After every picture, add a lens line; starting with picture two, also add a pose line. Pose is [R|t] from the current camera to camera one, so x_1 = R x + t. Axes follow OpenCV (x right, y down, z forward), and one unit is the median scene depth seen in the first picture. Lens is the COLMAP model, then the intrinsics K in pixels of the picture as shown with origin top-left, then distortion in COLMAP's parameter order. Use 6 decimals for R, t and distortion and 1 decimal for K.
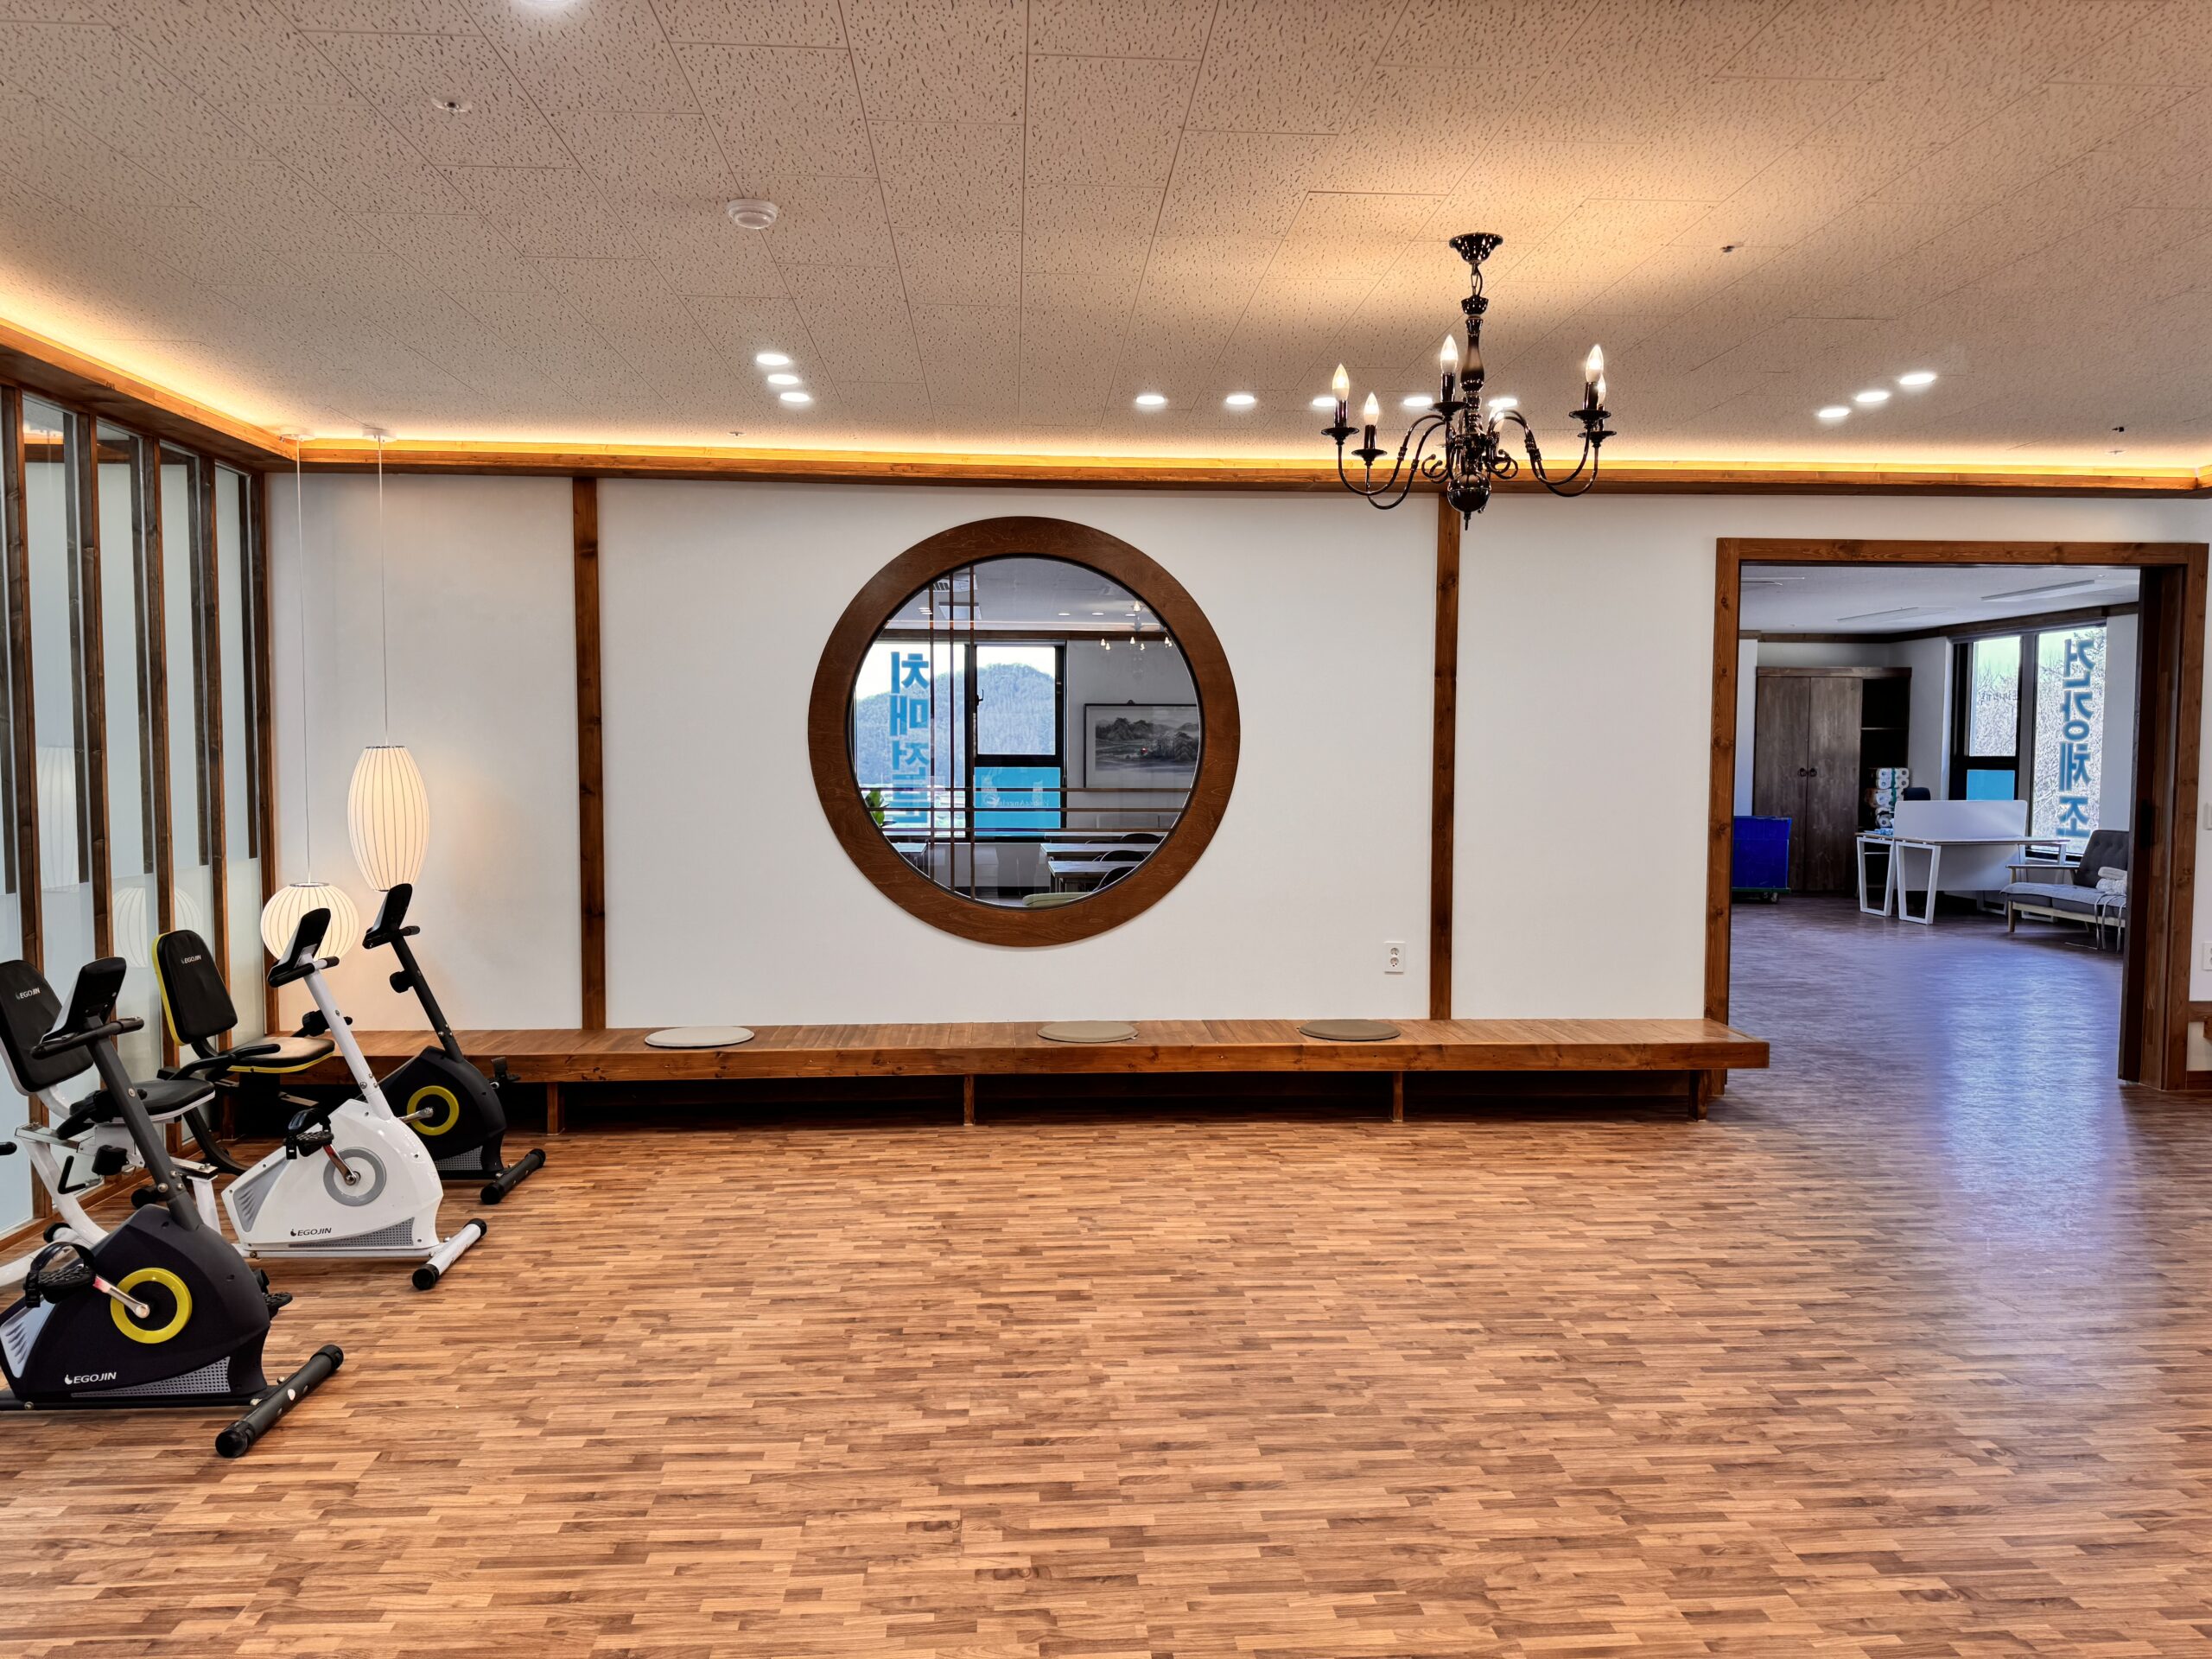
lens RADIAL K [[1556.7, 0, 1111.3], [0, 1556.7, 845.0], [0, 0, 1]] dist [0.039520, -0.039373]
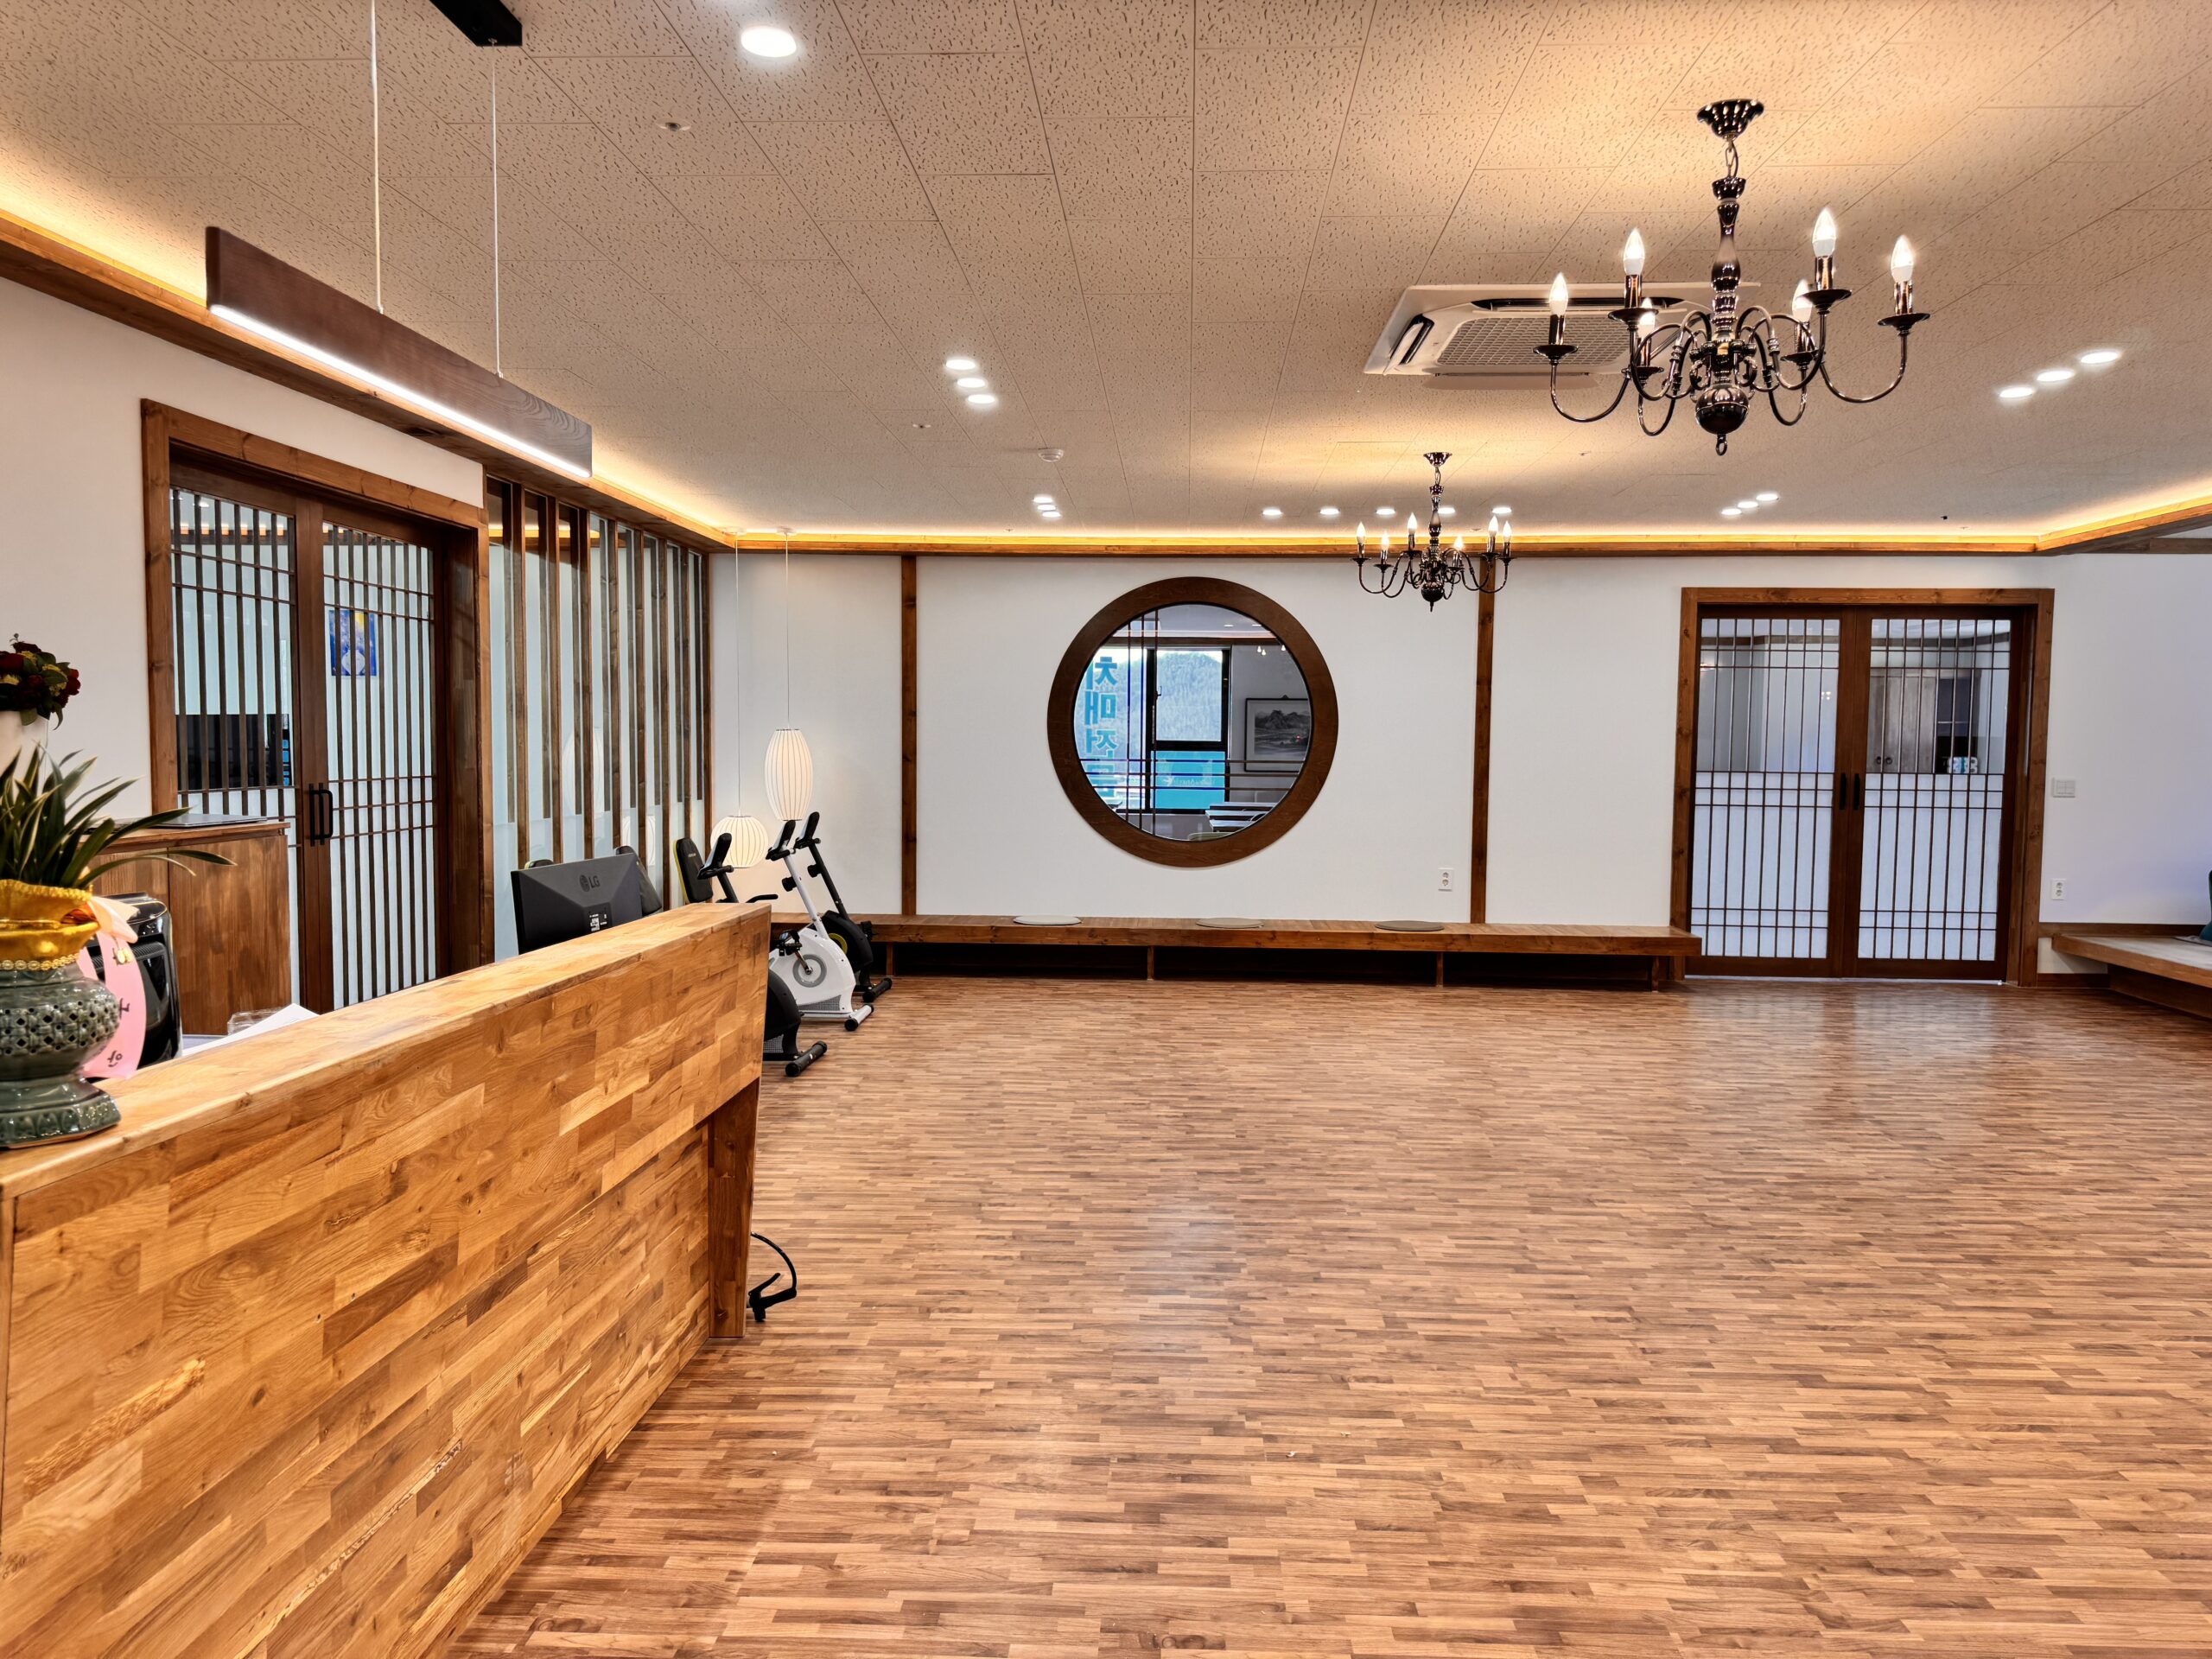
lens RADIAL K [[1556.7, 0, 1095.9], [0, 1556.7, 859.9], [0, 0, 1]] dist [0.039520, -0.039373]
pose [[0.992458, 0.015637, -0.121584, 0.047422], [-0.013690, 0.999765, 0.016838, 0.045148], [0.121818, -0.015047, 0.992438, -0.628295]]
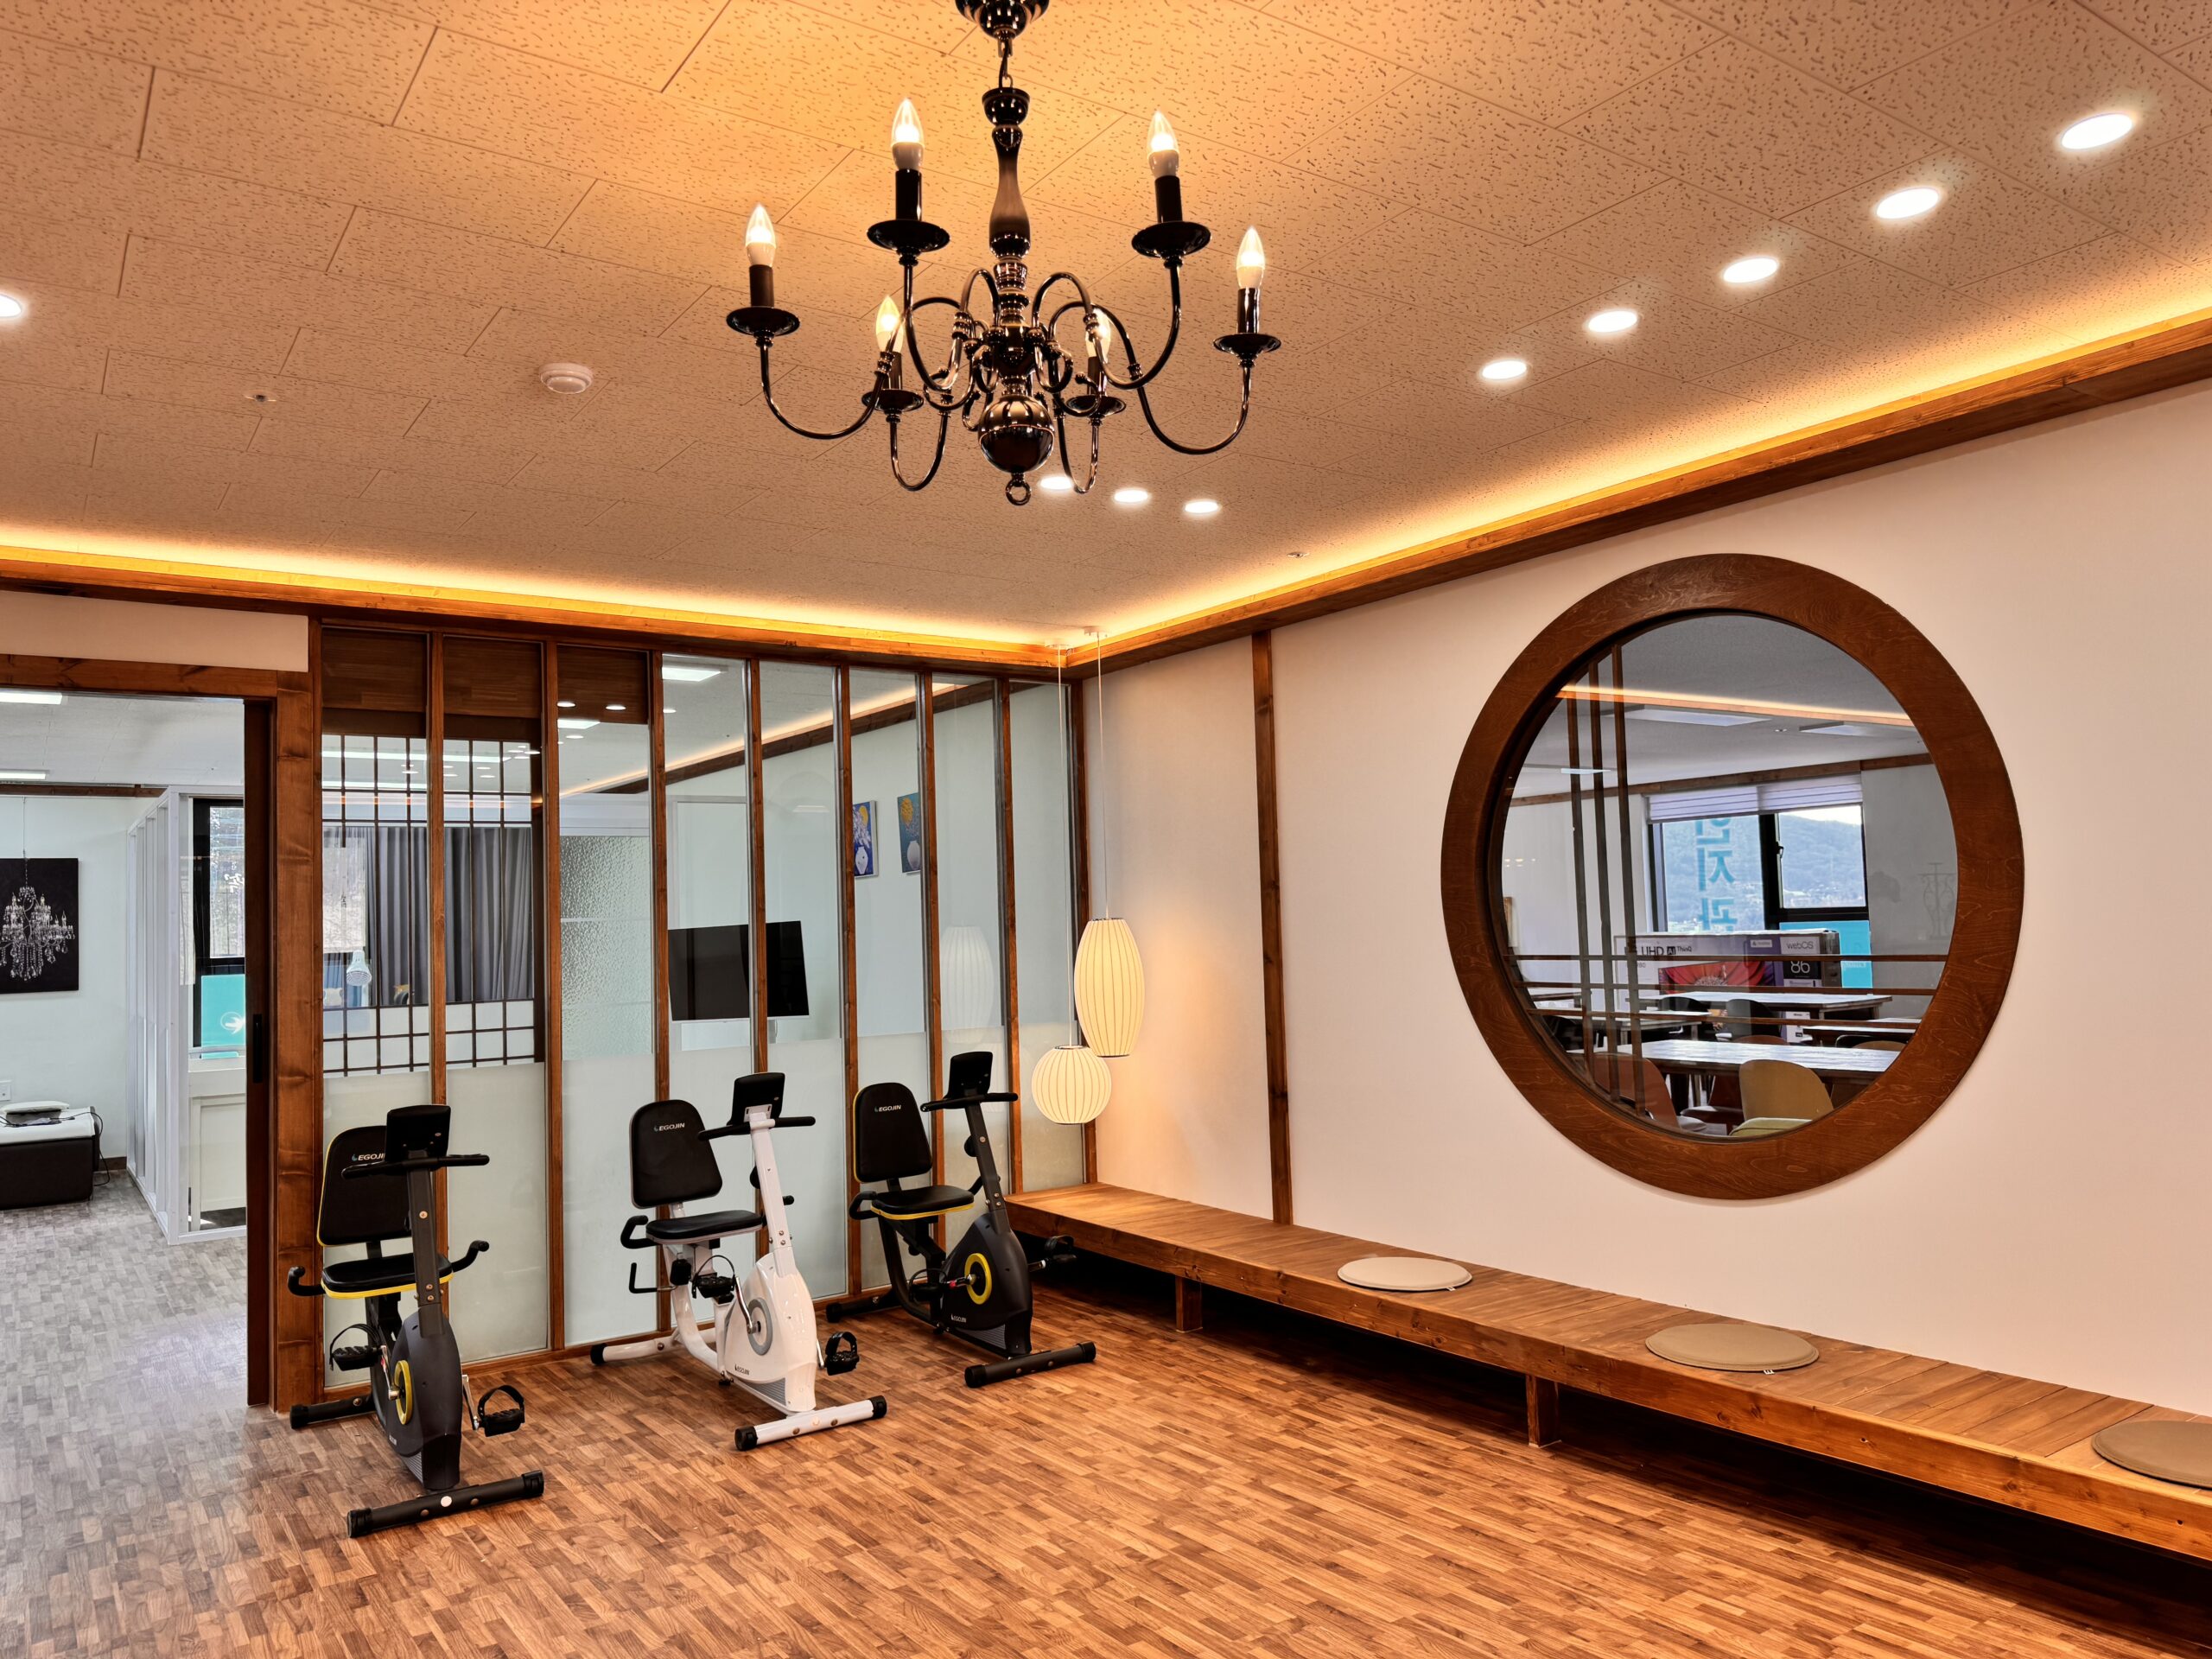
lens RADIAL K [[1556.7, 0, 1092.0], [0, 1556.7, 837.8], [0, 0, 1]] dist [0.039520, -0.039373]
pose [[0.506758, -0.068676, -0.859349, 0.516177], [-0.020270, 0.995597, -0.091517, -0.026767], [0.861850, 0.063796, 0.503134, 0.556156]]
